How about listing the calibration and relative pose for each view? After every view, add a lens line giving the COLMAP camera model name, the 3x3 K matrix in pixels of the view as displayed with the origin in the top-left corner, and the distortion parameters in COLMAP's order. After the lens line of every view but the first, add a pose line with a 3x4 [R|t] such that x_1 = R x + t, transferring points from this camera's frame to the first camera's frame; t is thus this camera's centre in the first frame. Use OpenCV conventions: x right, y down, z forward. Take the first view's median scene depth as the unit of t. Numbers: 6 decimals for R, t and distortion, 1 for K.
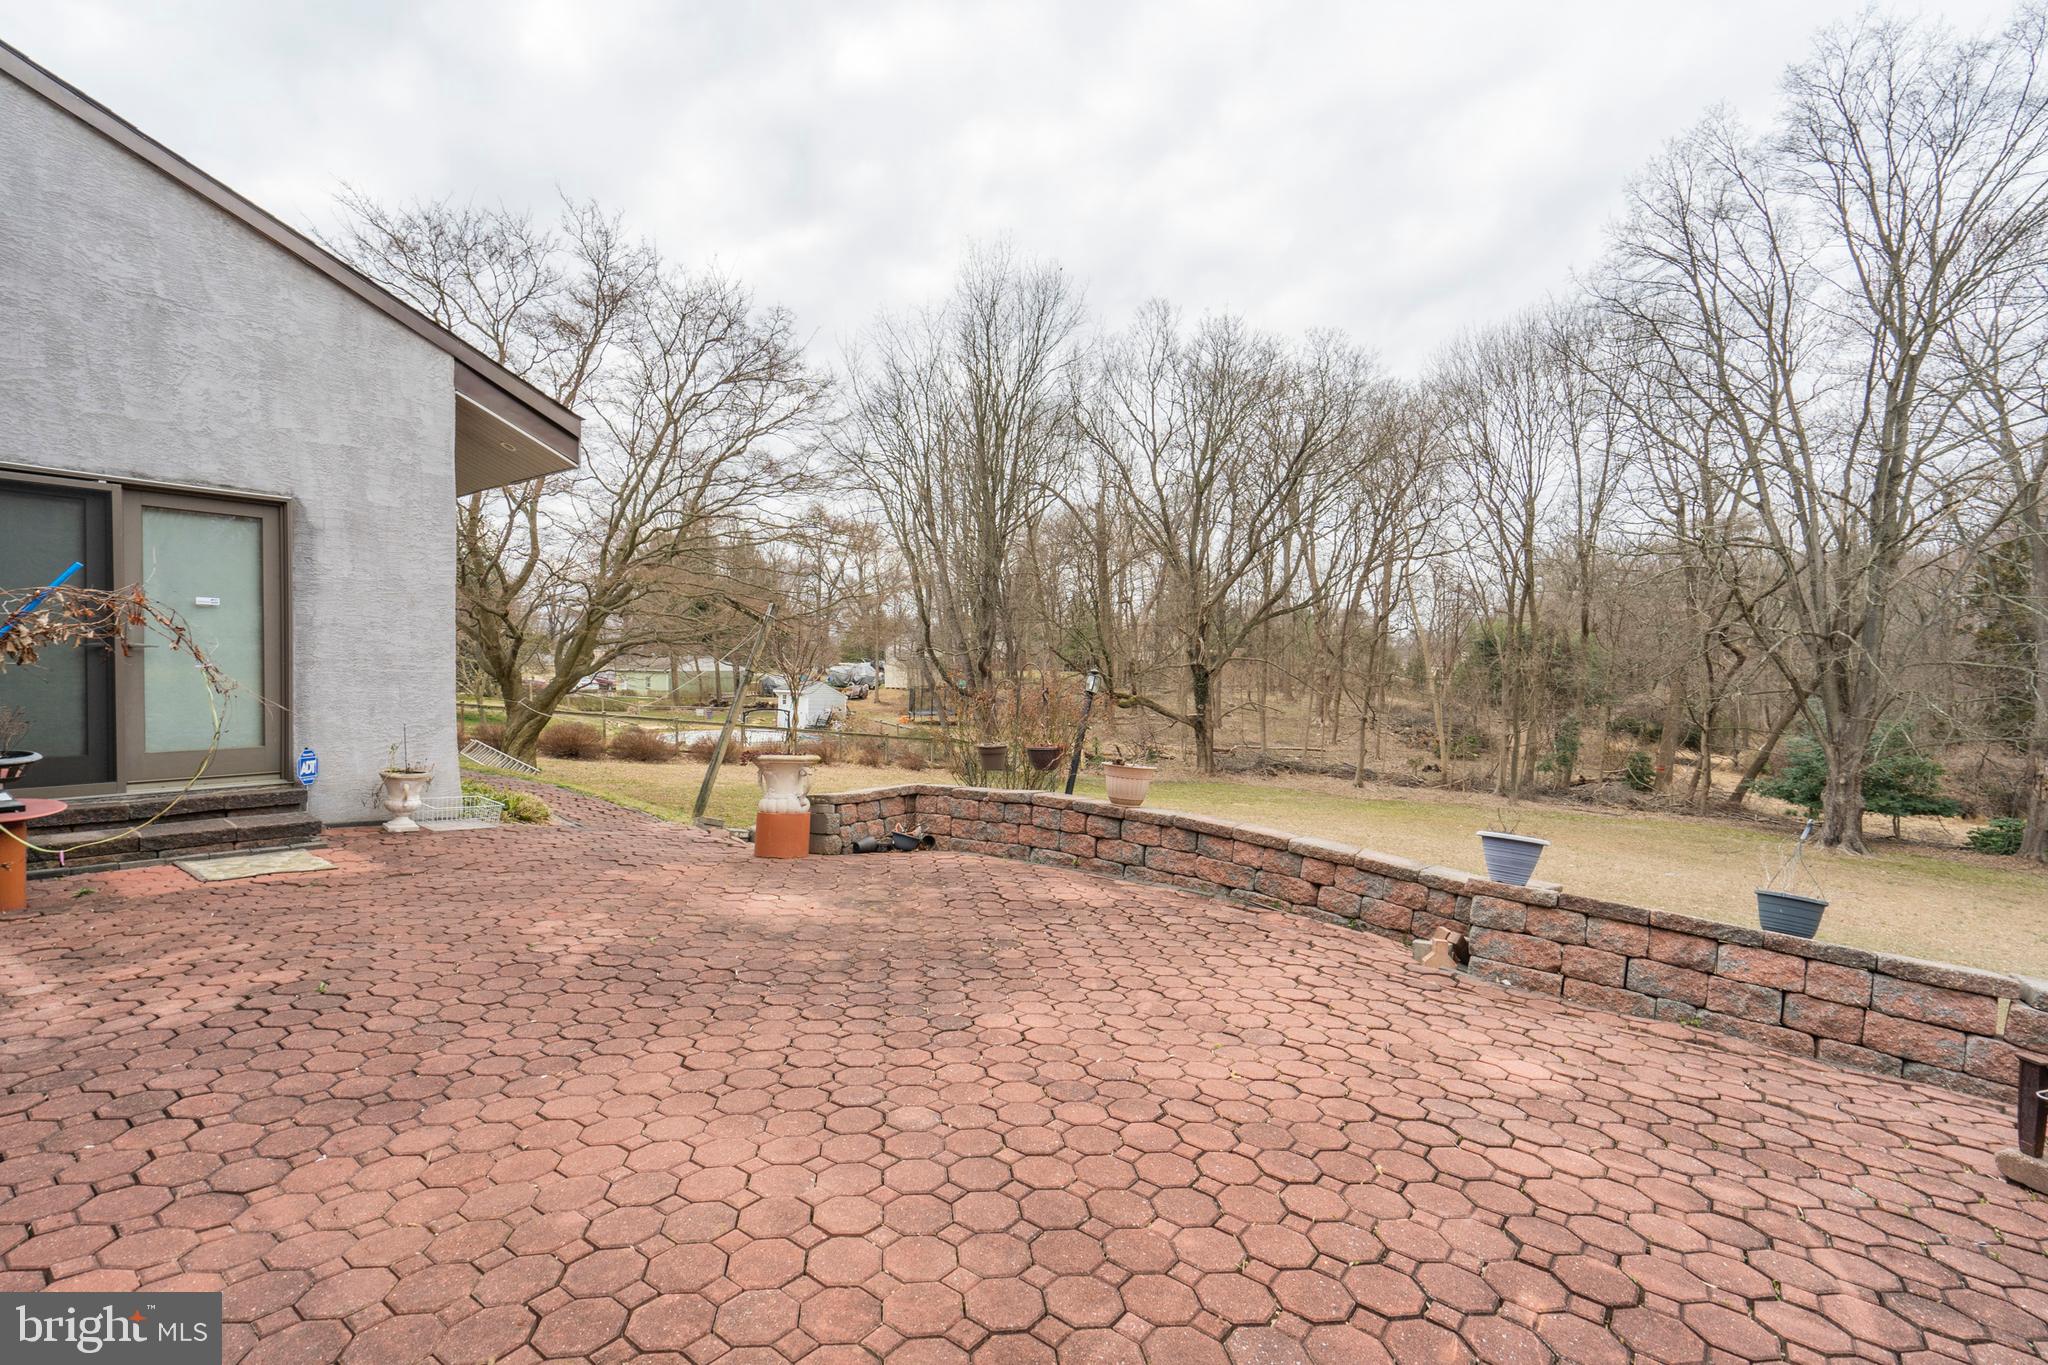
lens RADIAL K [[926.9, 0, 1022.8], [0, 926.9, 690.8], [0, 0, 1]] dist [-0.009375, 0.004900]
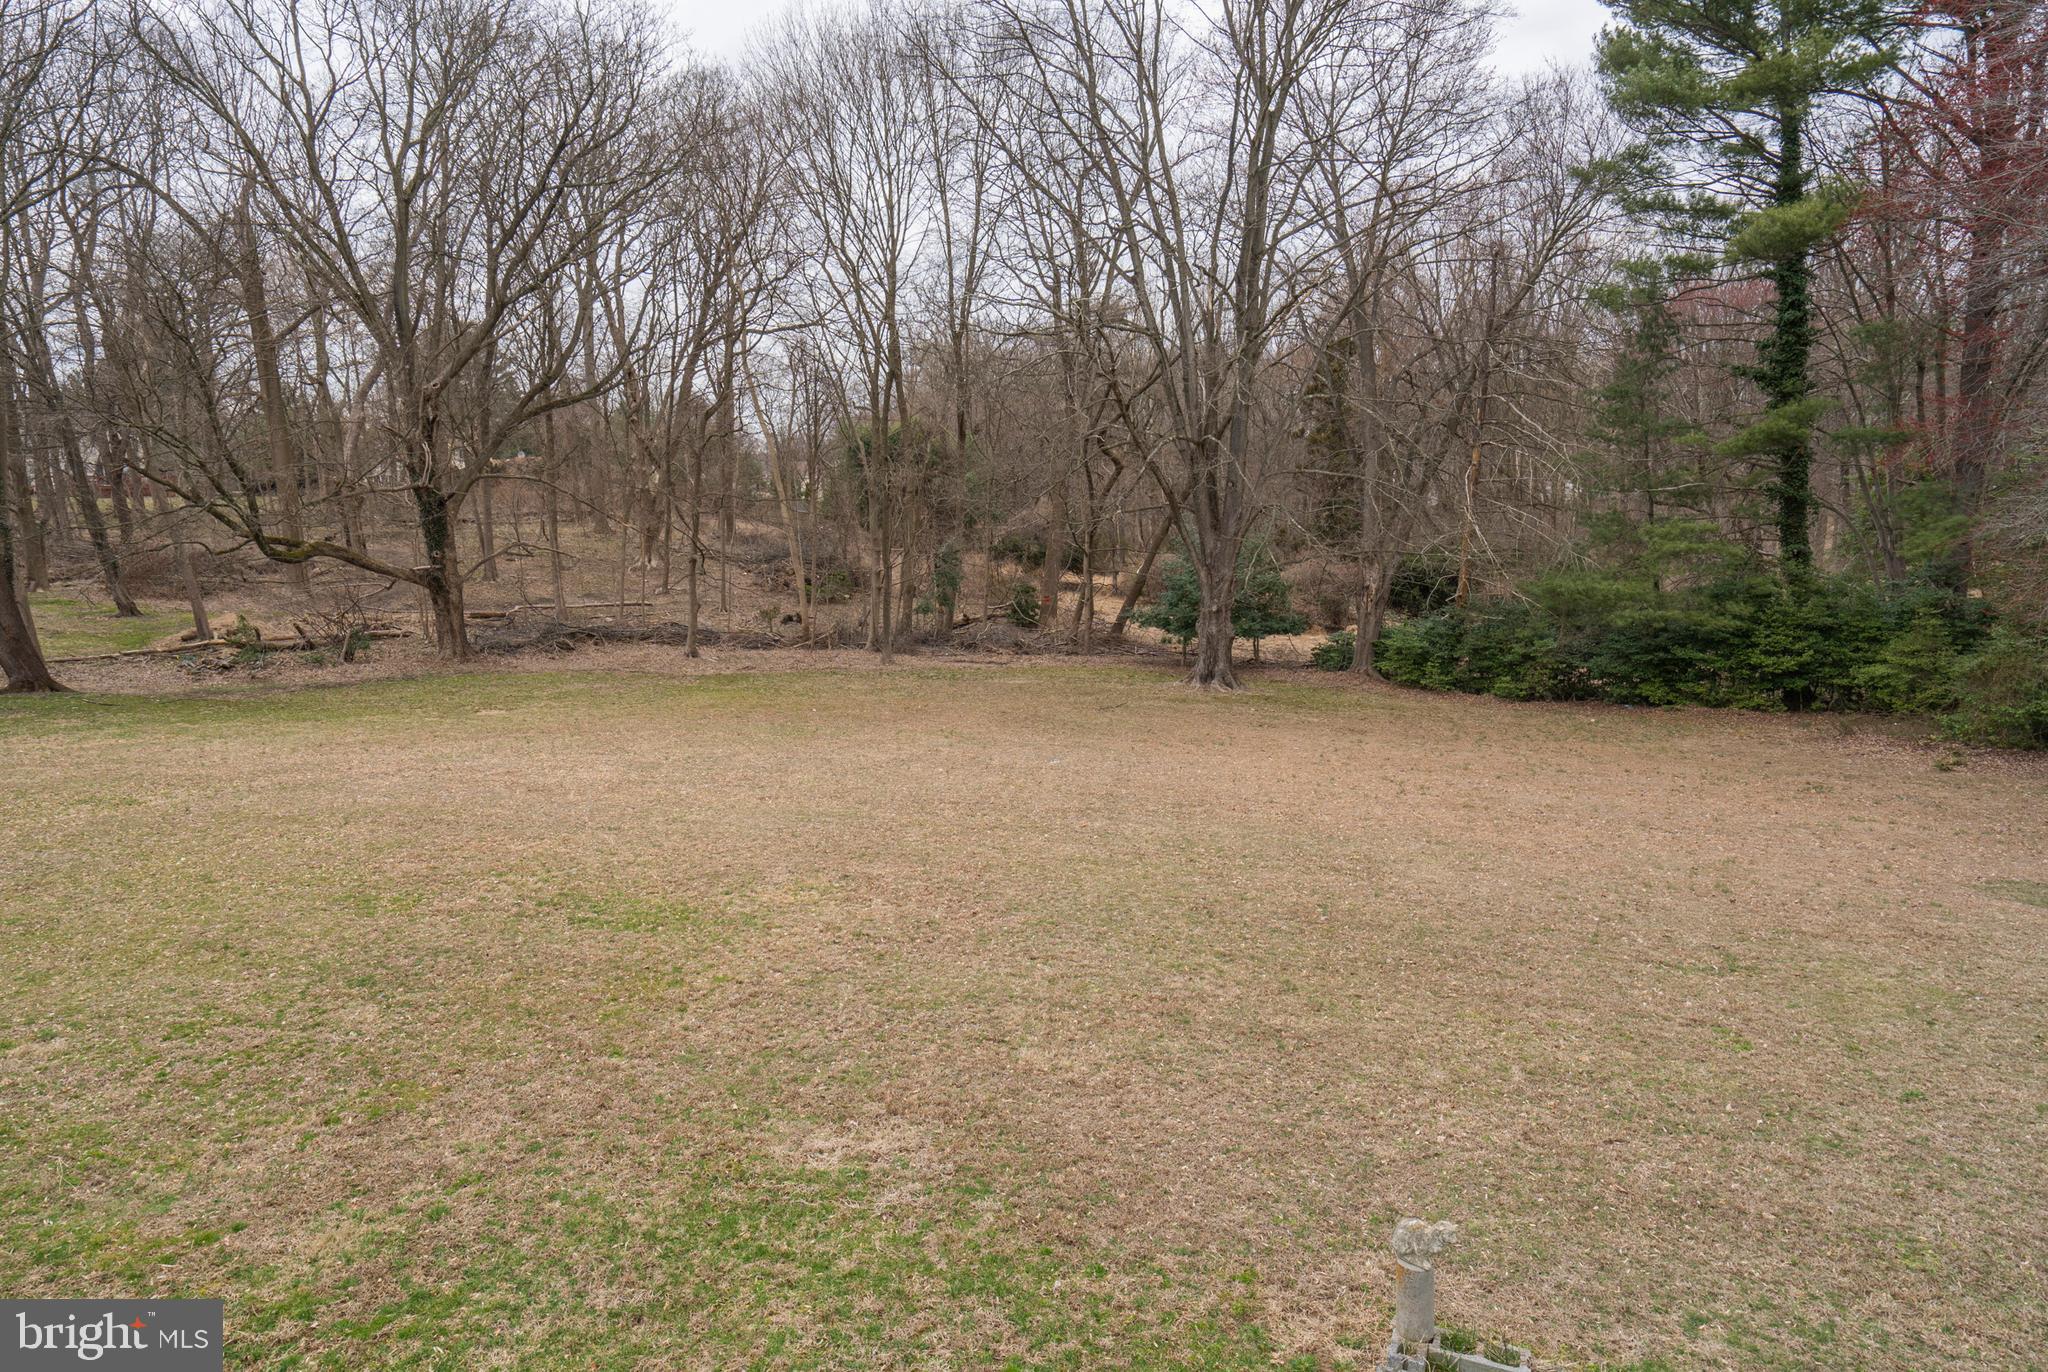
lens RADIAL K [[1236.4, 0, 1004.8], [0, 1236.4, 647.4], [0, 0, 1]] dist [0.003739, 0.001924]
pose [[0.840601, -0.089259, 0.534250, 0.067702], [0.031204, 0.992671, 0.116751, -0.006586], [-0.540755, -0.081470, 0.837225, 0.091736]]
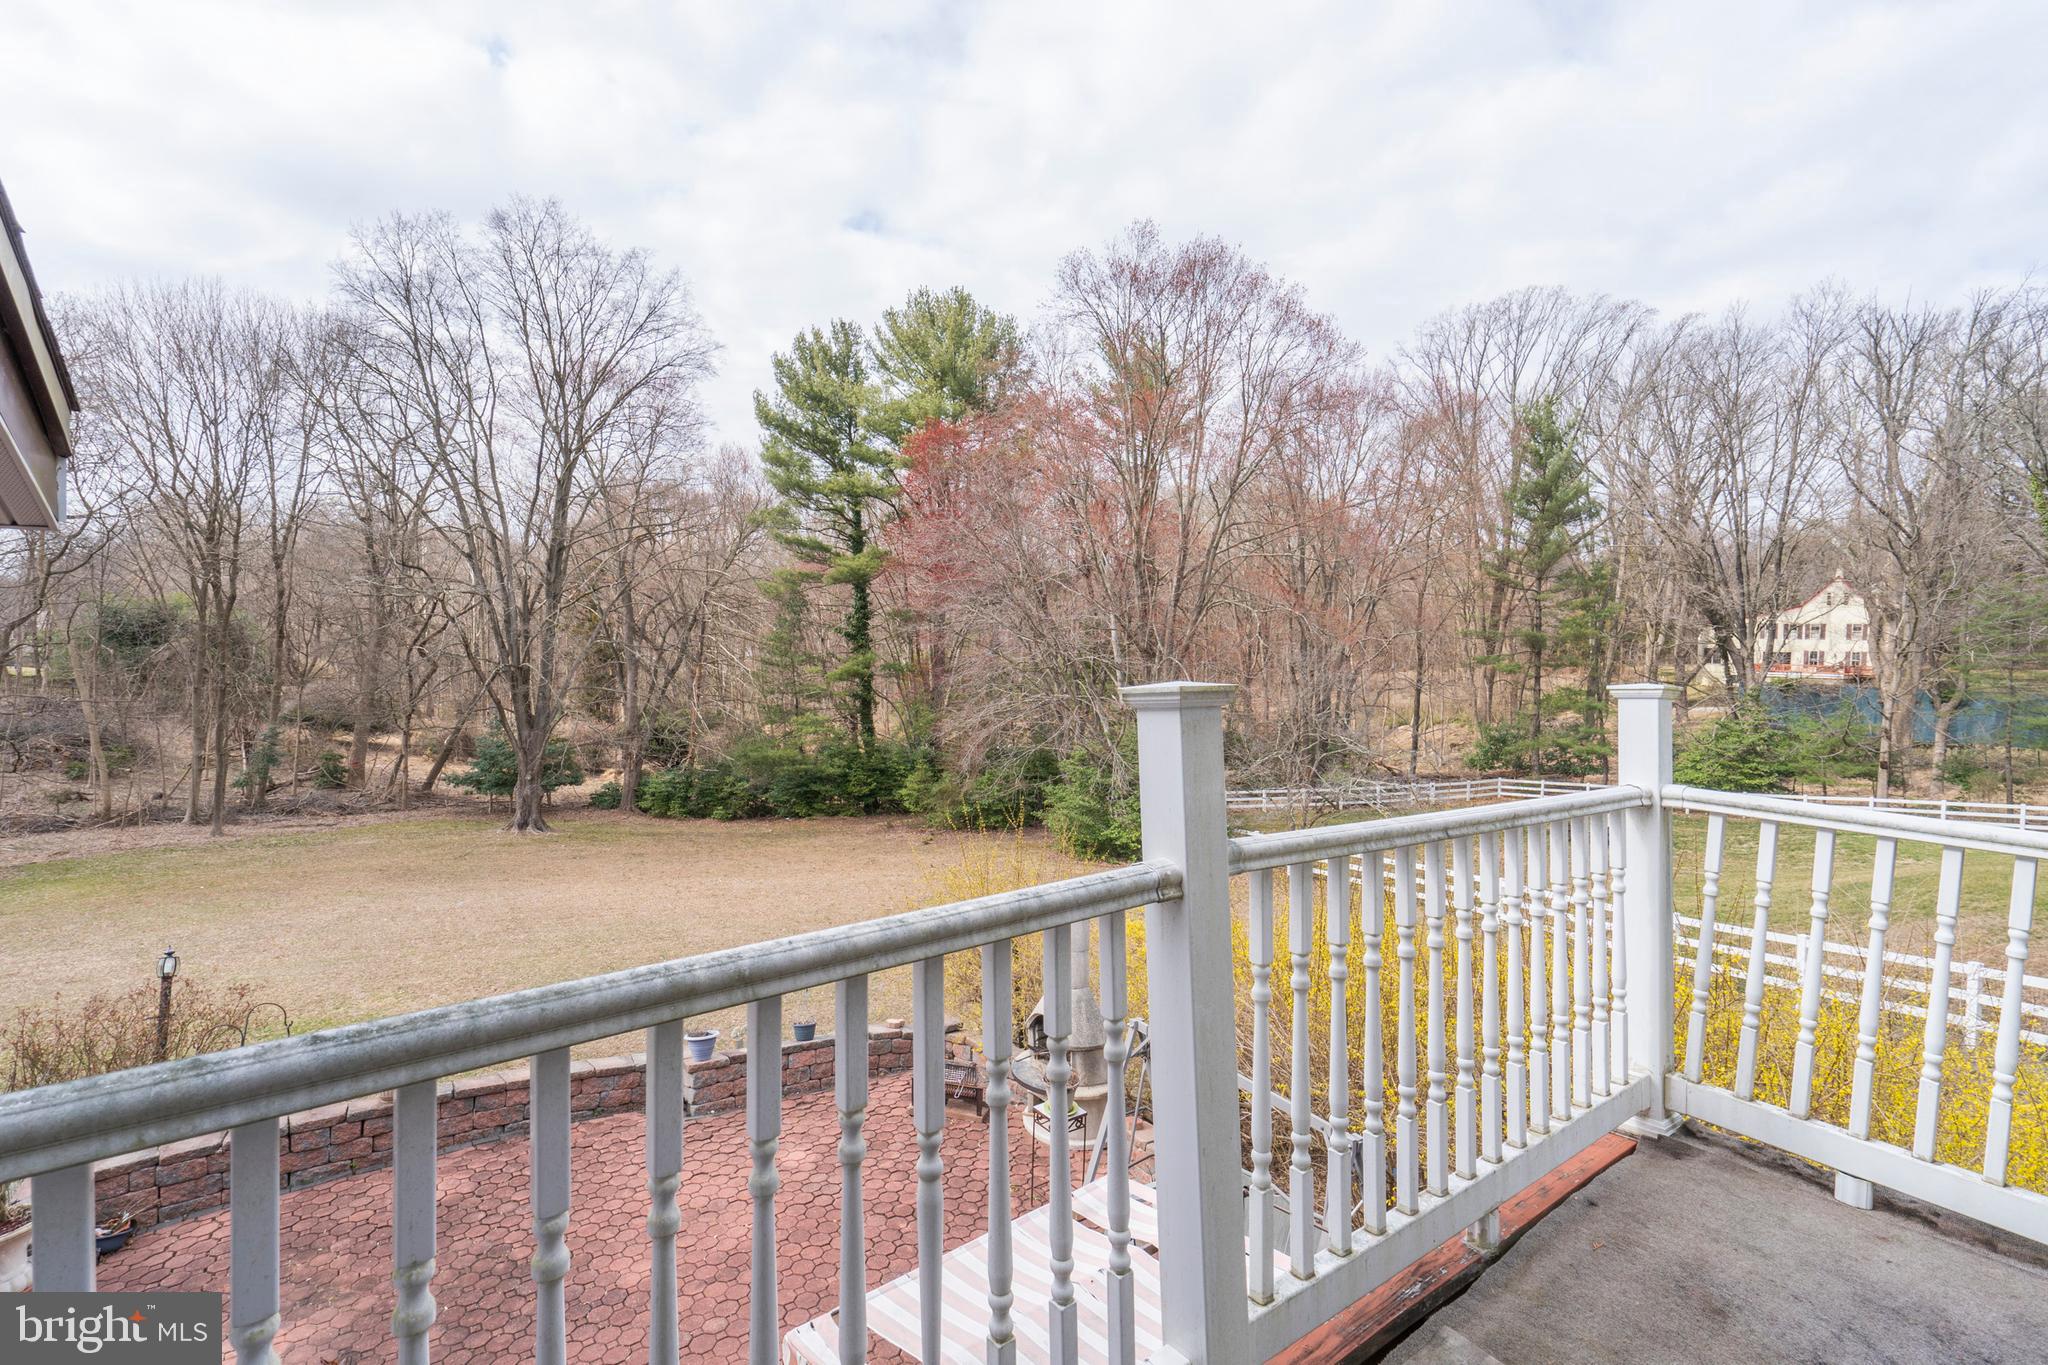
lens RADIAL K [[926.9, 0, 1013.0], [0, 926.9, 658.4], [0, 0, 1]] dist [-0.009375, 0.004900]
pose [[0.291366, -0.014562, 0.956501, -0.115601], [-0.000527, 0.999882, 0.015383, -0.067984], [-0.956611, -0.004987, 0.291324, -0.019394]]
